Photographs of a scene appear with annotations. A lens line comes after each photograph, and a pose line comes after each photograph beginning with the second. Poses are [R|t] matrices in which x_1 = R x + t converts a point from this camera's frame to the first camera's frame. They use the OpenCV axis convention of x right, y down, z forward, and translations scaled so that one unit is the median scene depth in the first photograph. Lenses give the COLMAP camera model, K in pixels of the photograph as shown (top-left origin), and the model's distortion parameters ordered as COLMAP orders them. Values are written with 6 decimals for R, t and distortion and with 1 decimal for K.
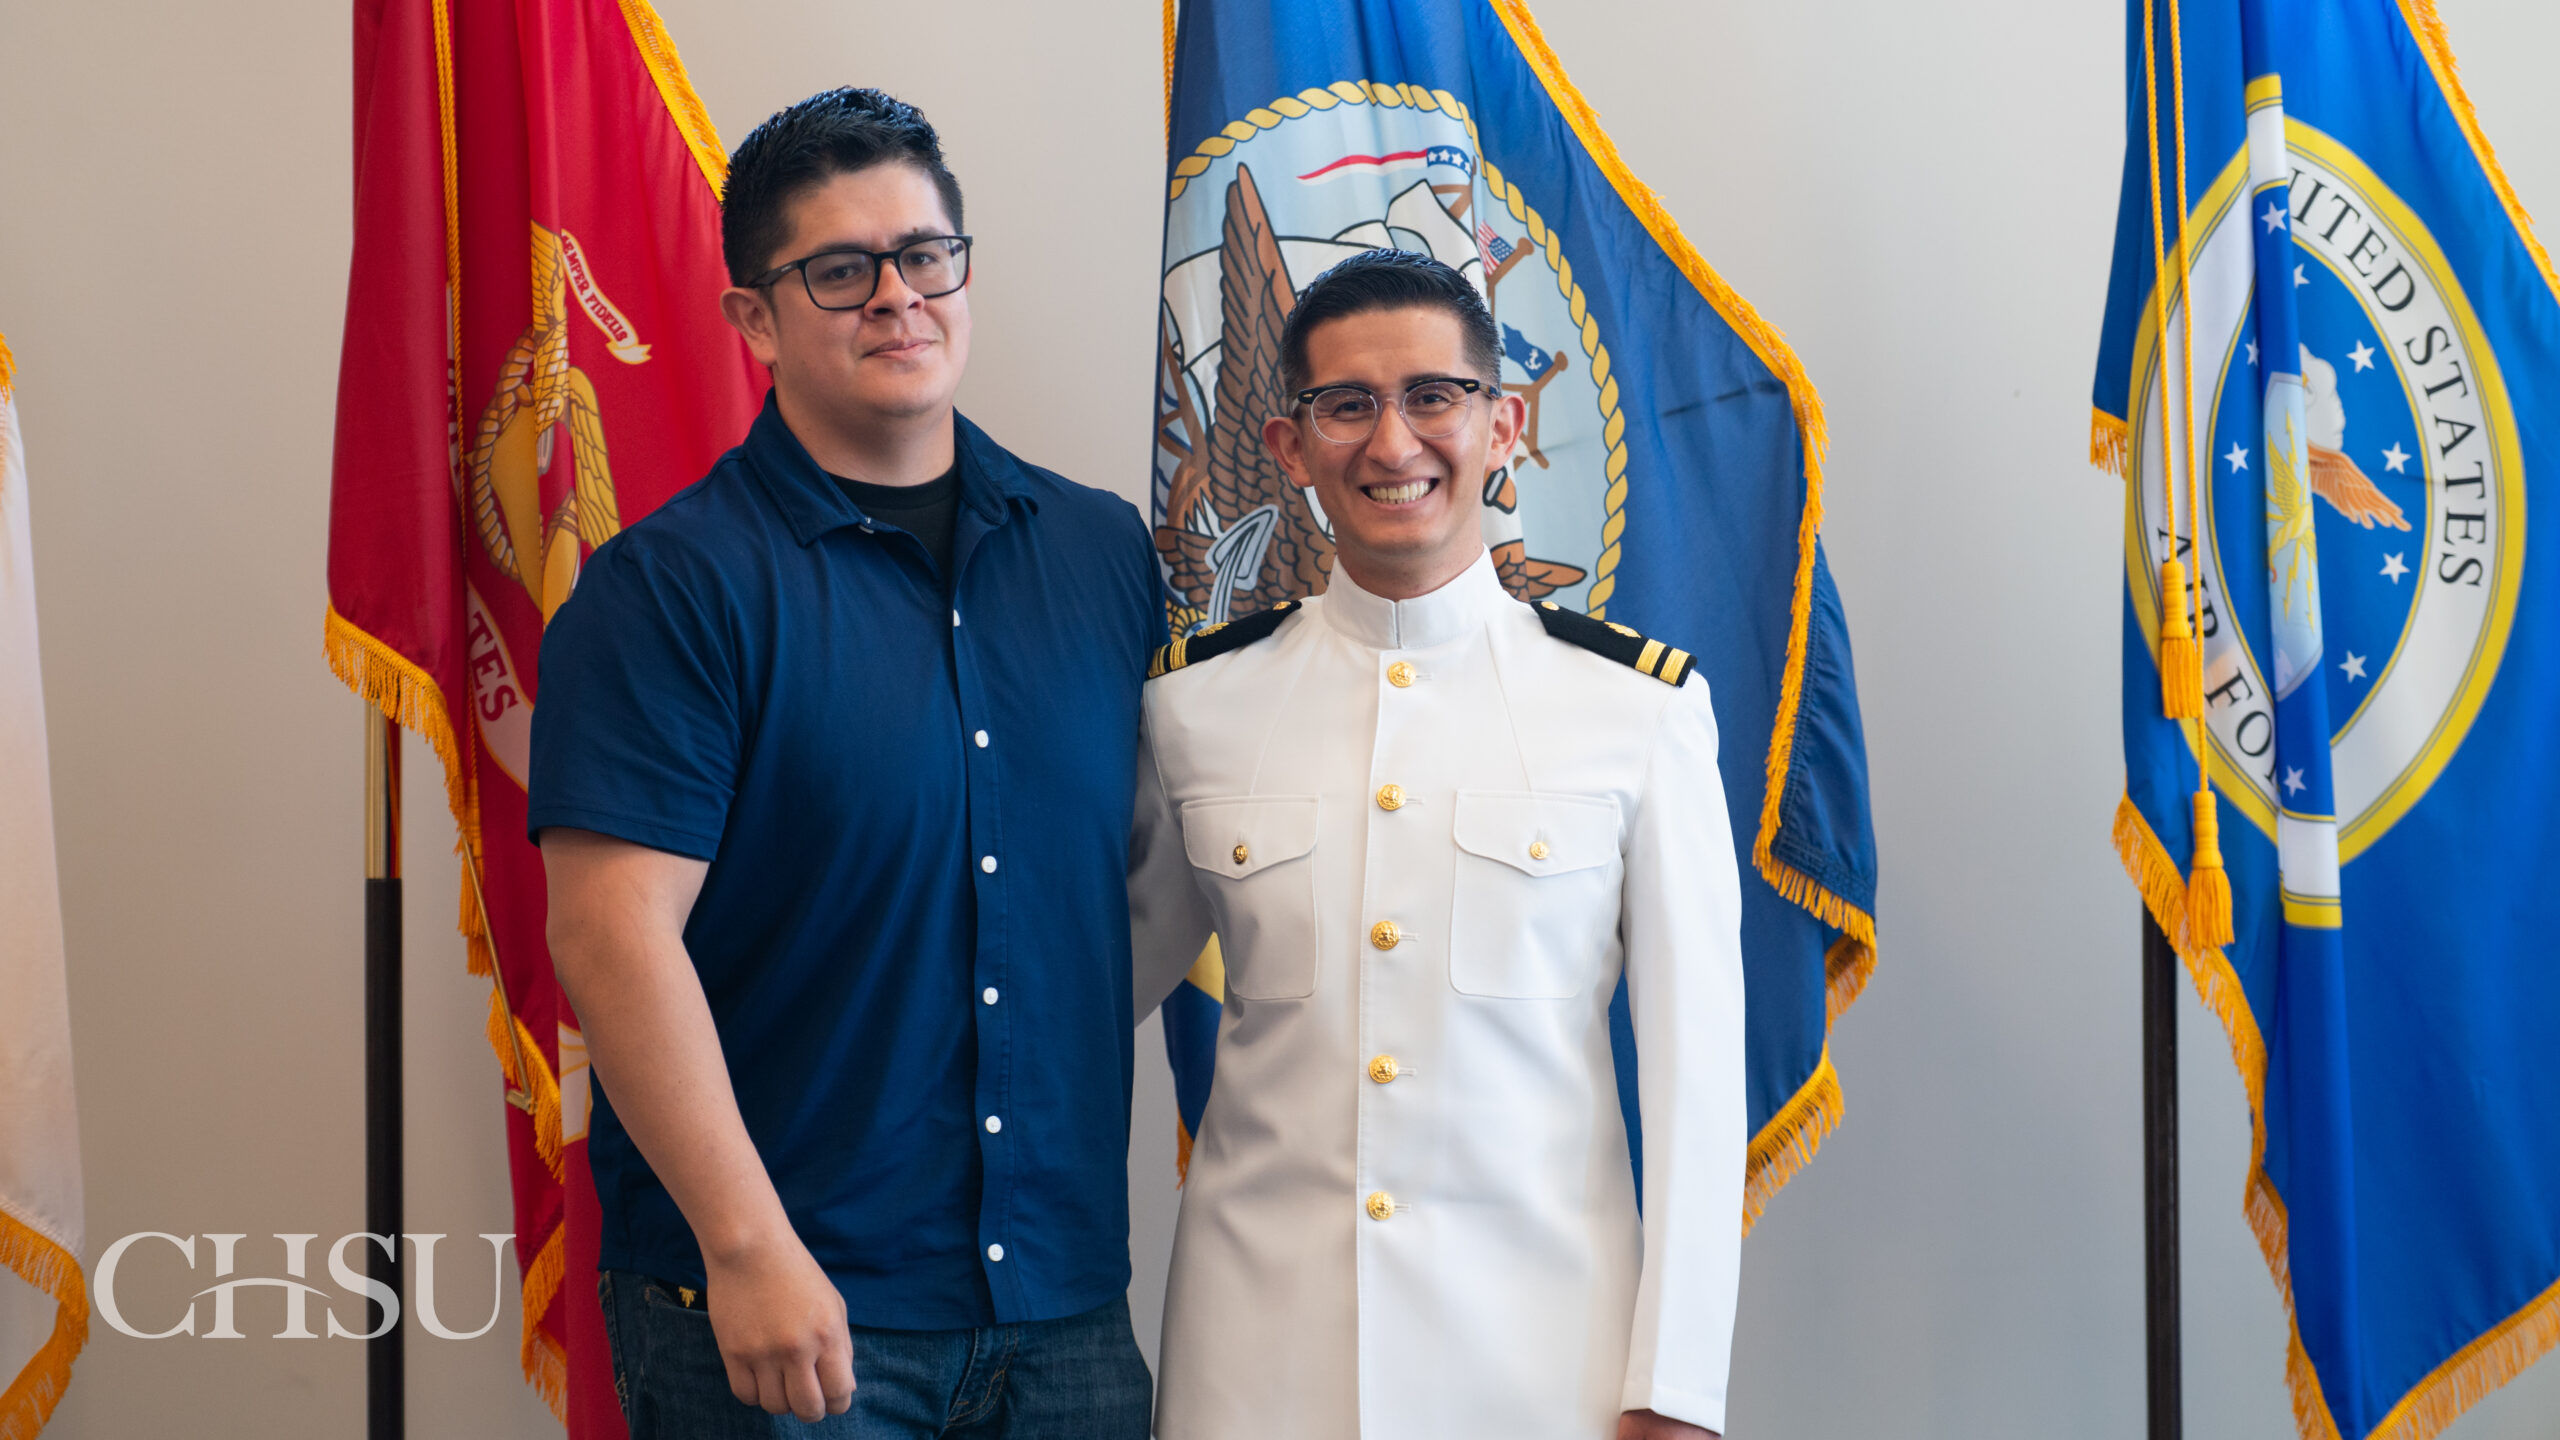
lens RADIAL K [[6871.7, 0, 1280.0], [0, 6871.7, 720.0], [0, 0, 1]] dist [-0.056808, -1.055612]
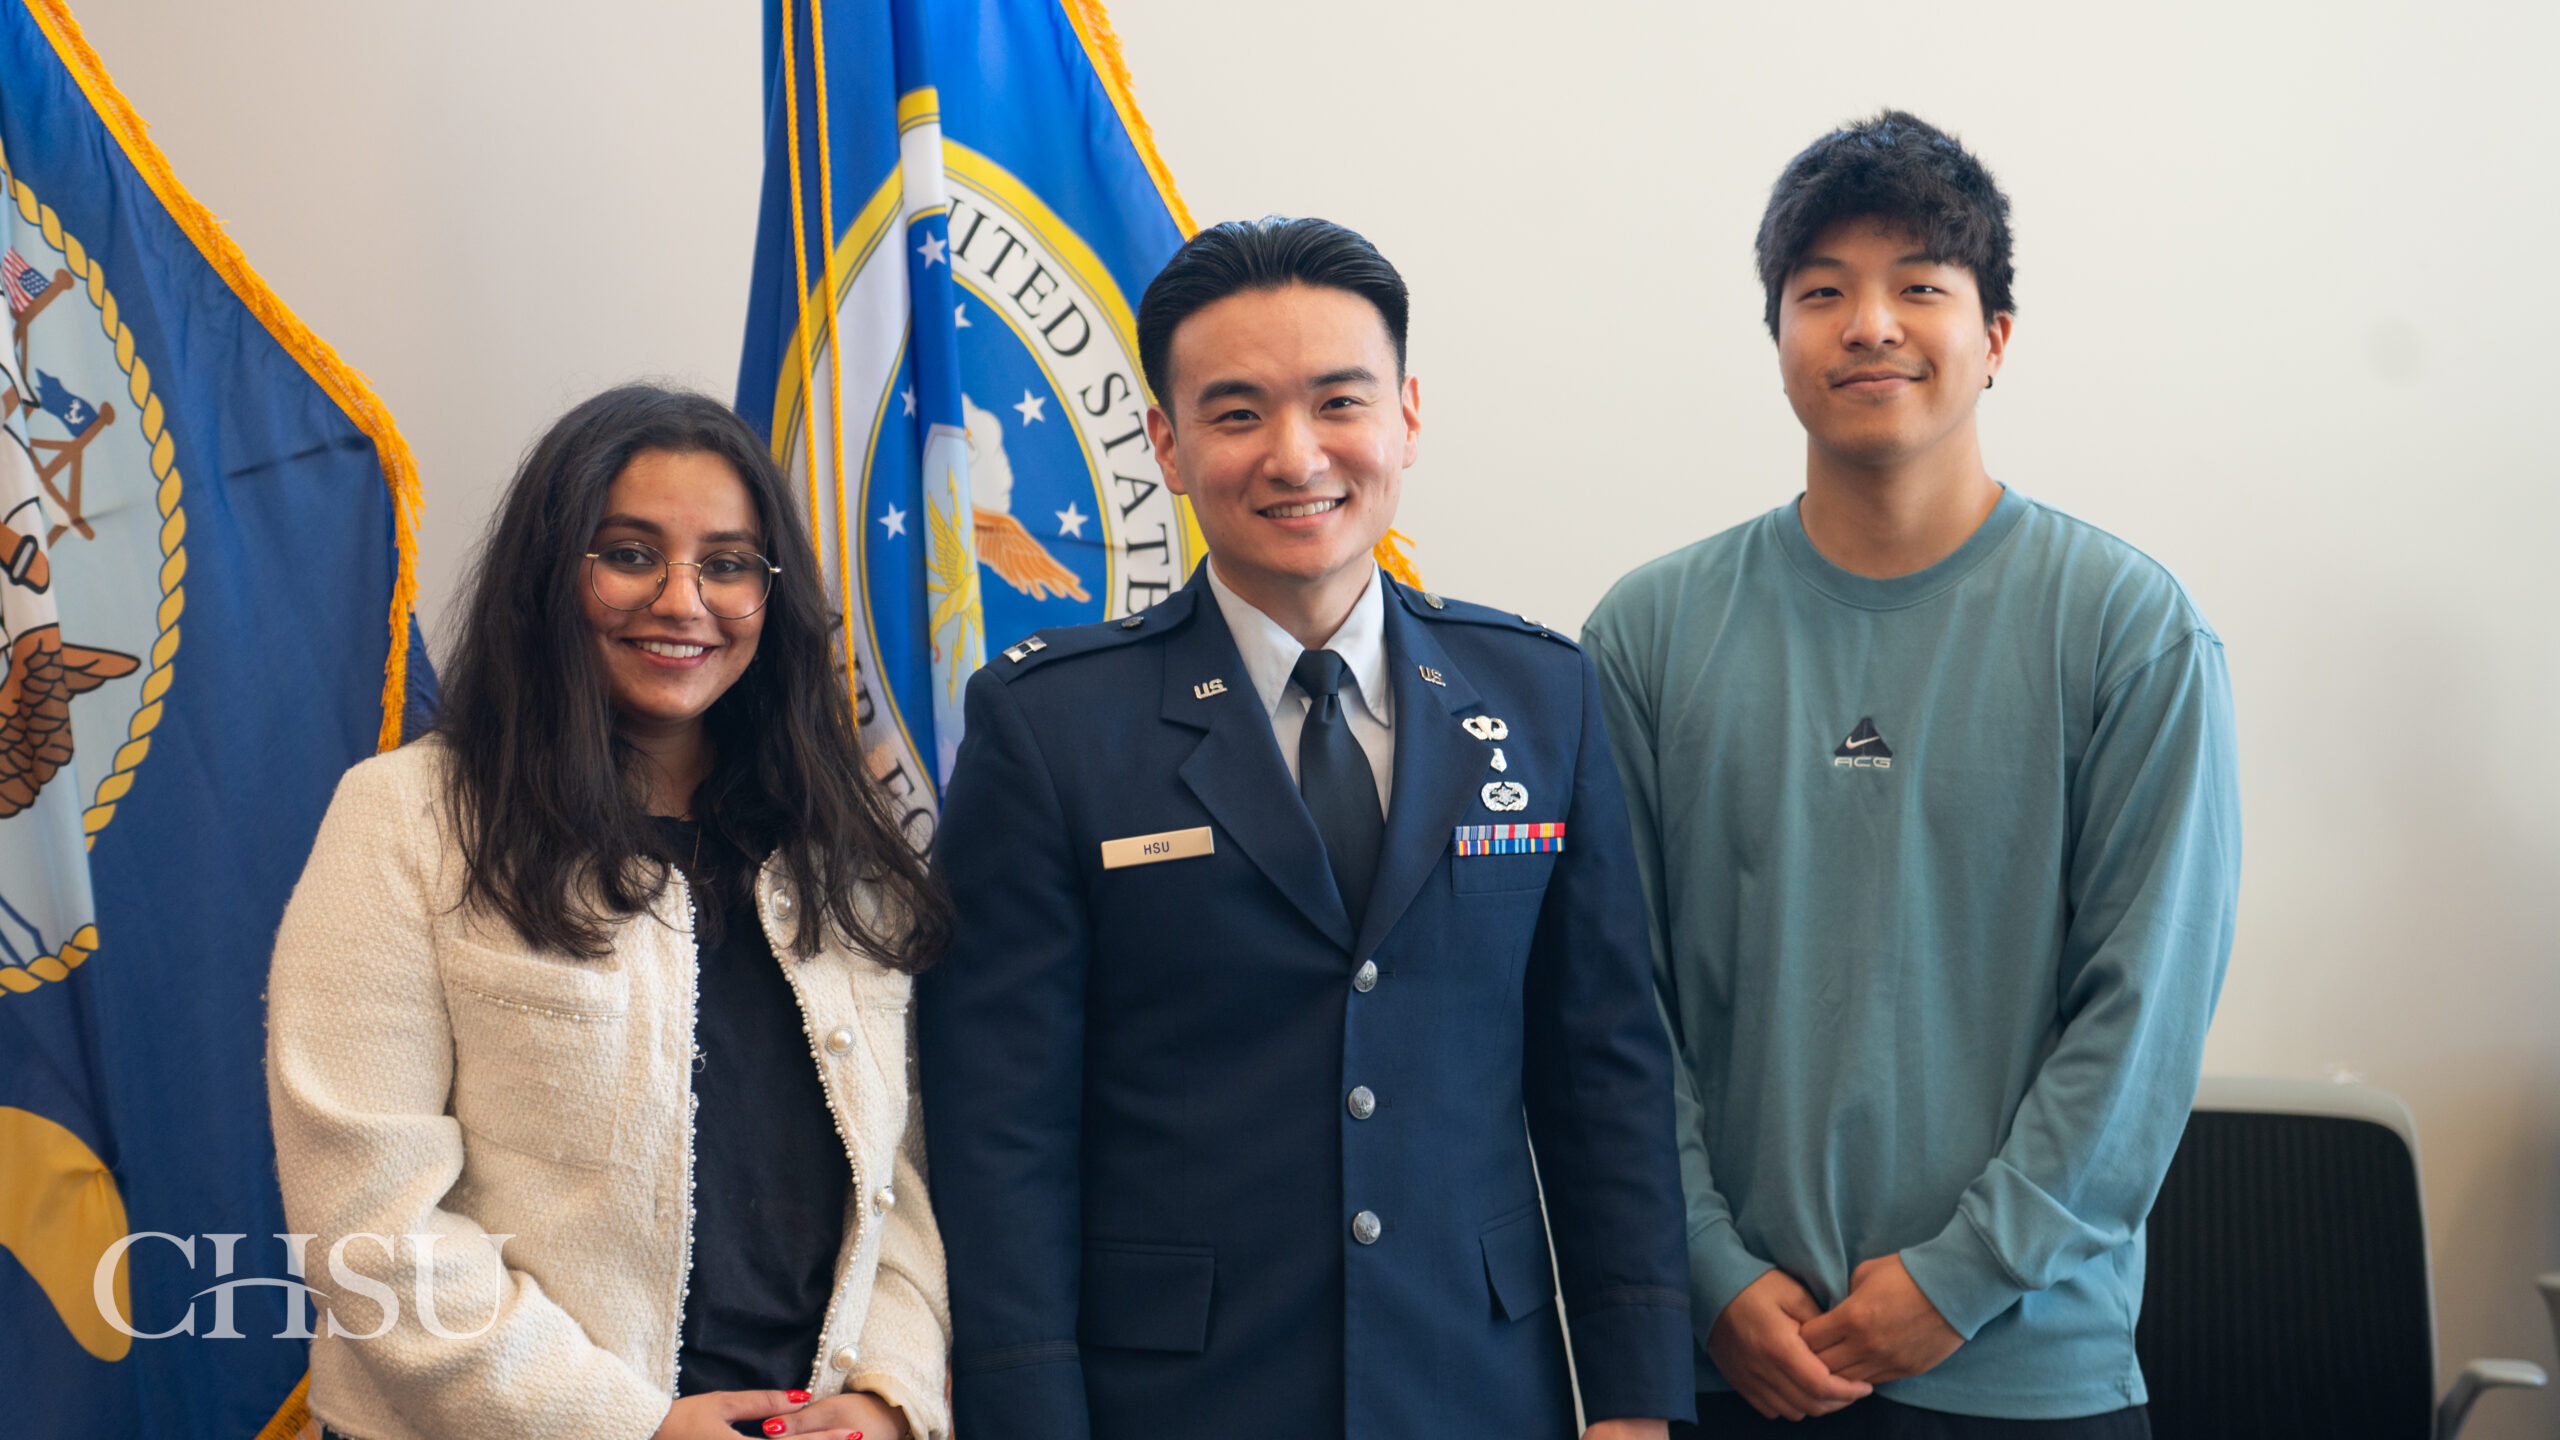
lens RADIAL K [[5189.5, 0, 1271.0], [0, 5189.5, 624.8], [0, 0, 1]] dist [-0.080777, 0.120139]
pose [[0.976139, -0.010431, 0.216895, 0.042357], [0.014927, 0.999706, -0.019098, -0.011550], [-0.216633, 0.021879, 0.976008, 0.341268]]
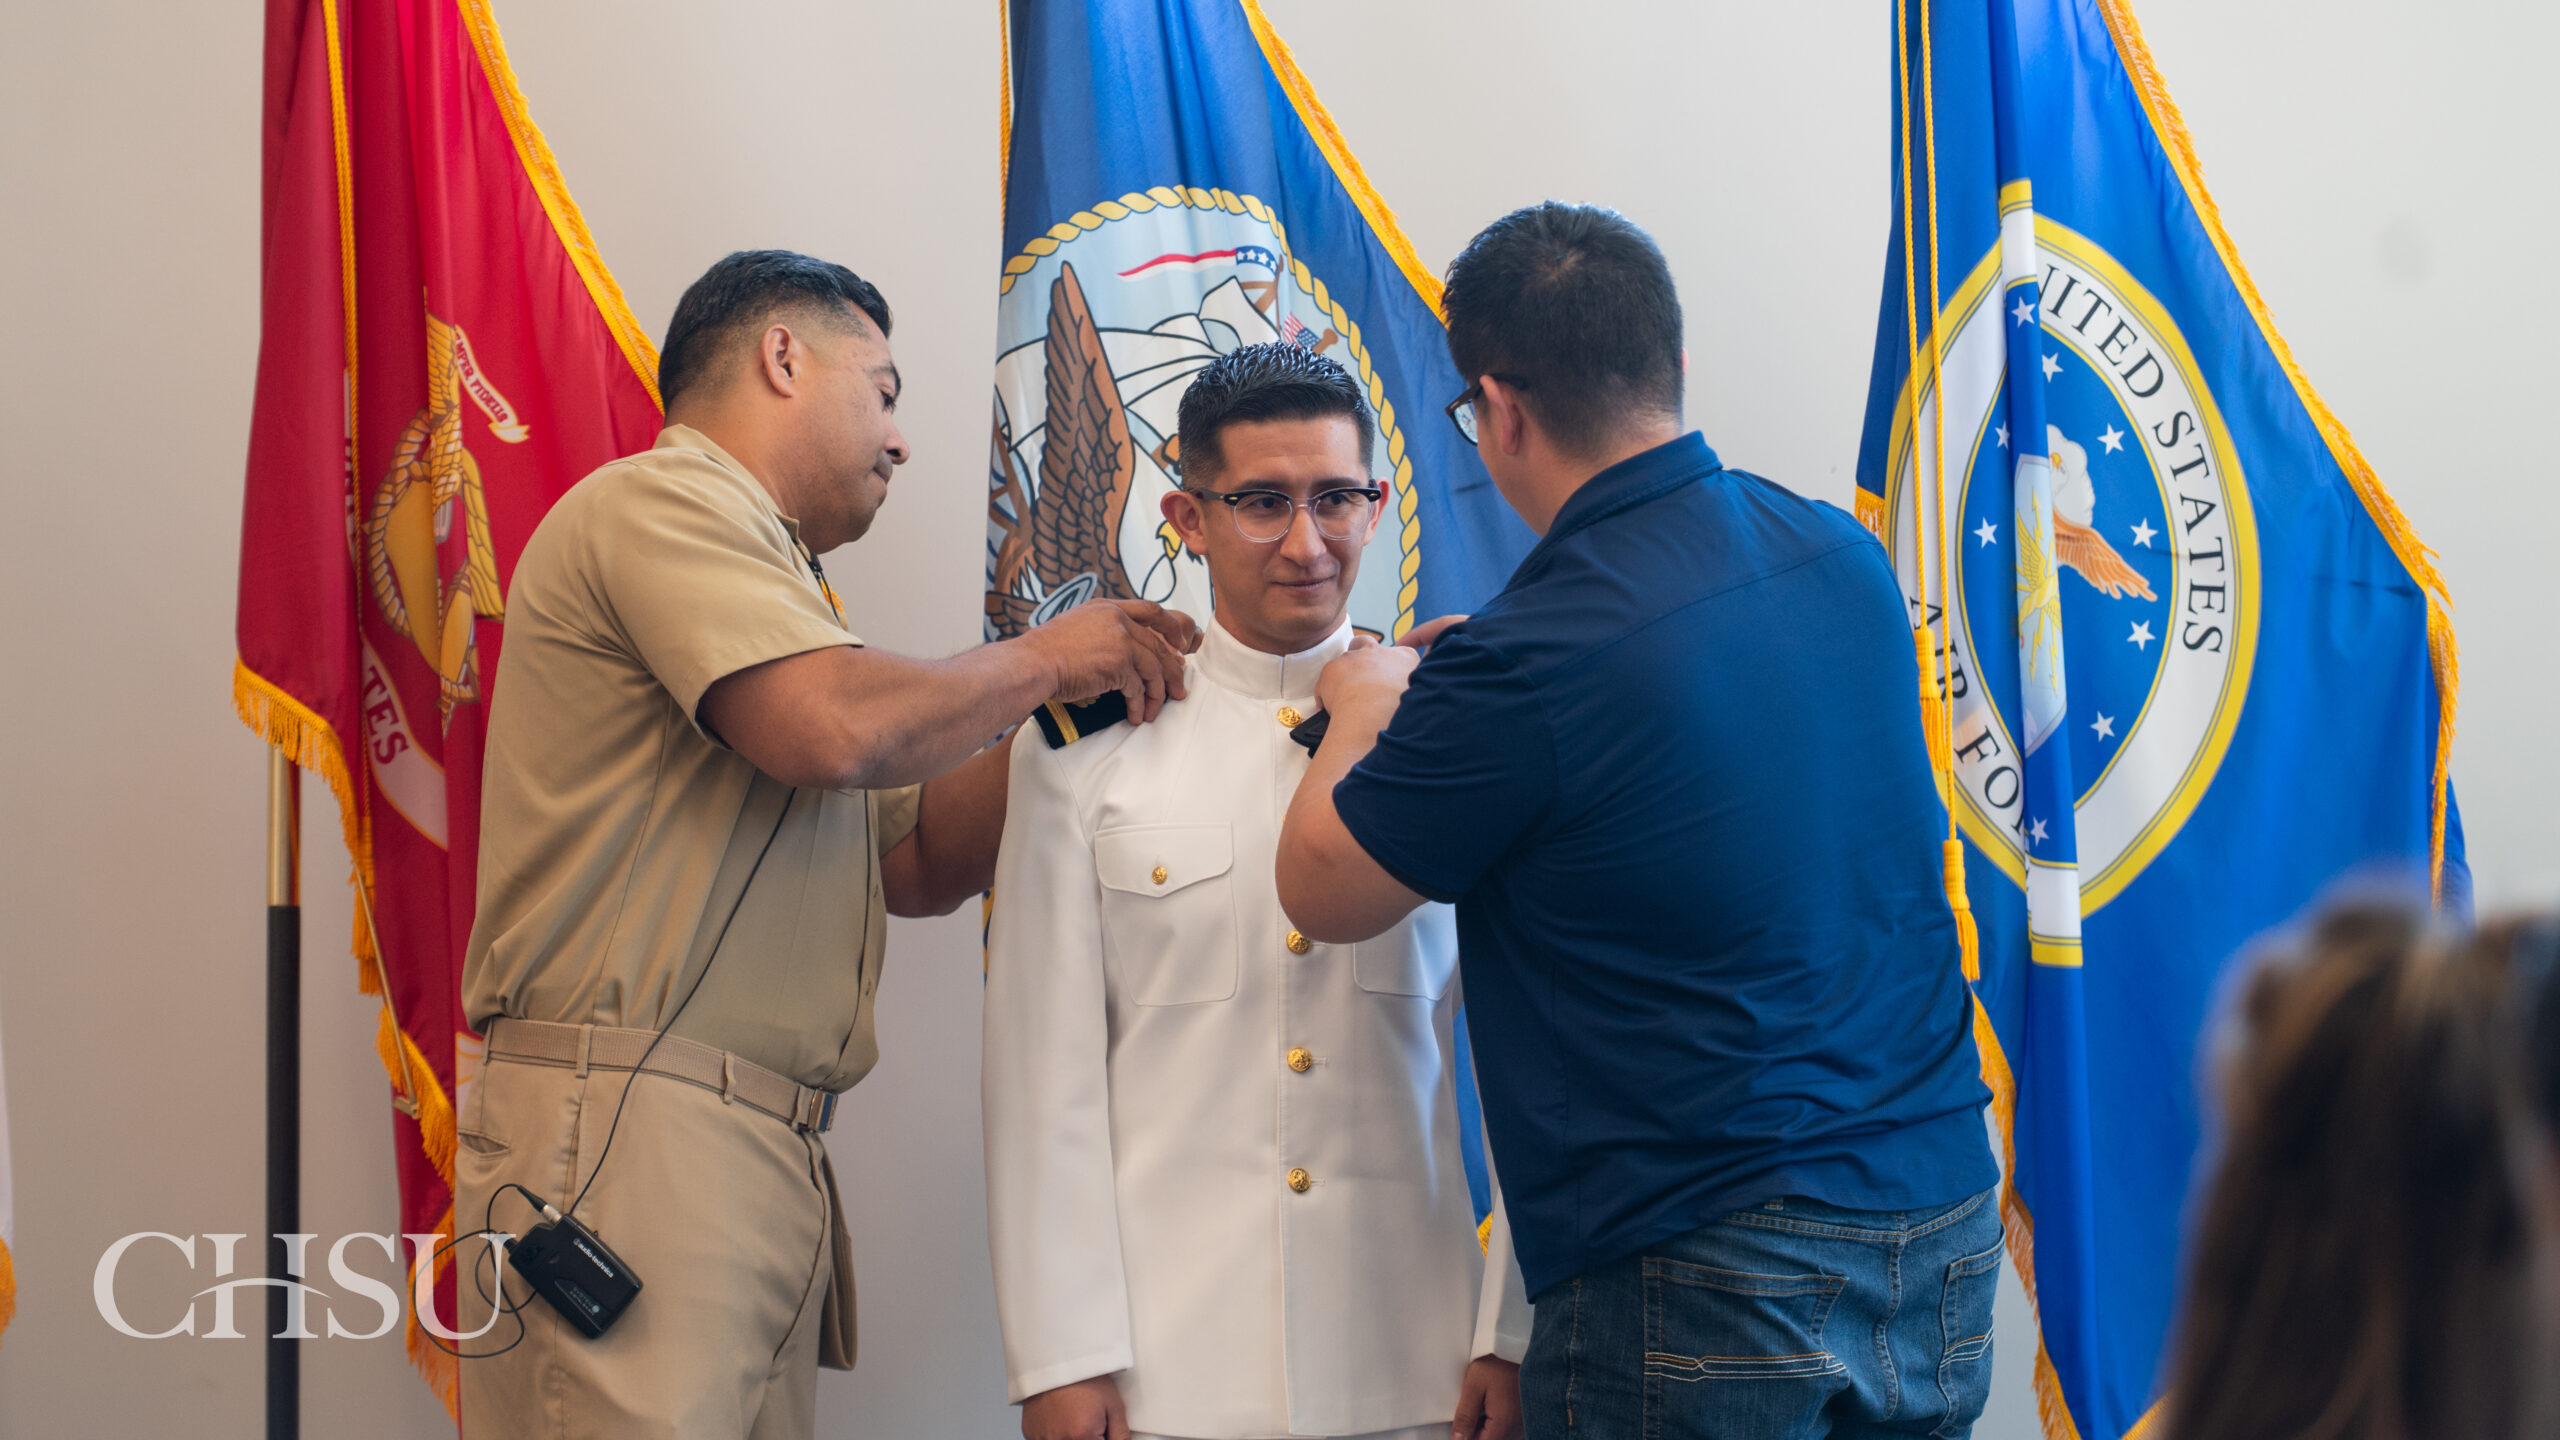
lens RADIAL K [[9368.2, 0, 1282.8], [0, 9368.2, 643.2], [0, 0, 1]] dist [-0.875238, 45.113841]
pose [[0.999754, 0.005630, -0.021476, 0.060371], [-0.006039, 0.999801, -0.019031, 0.008103], [0.021364, 0.019156, 0.999588, -0.484577]]
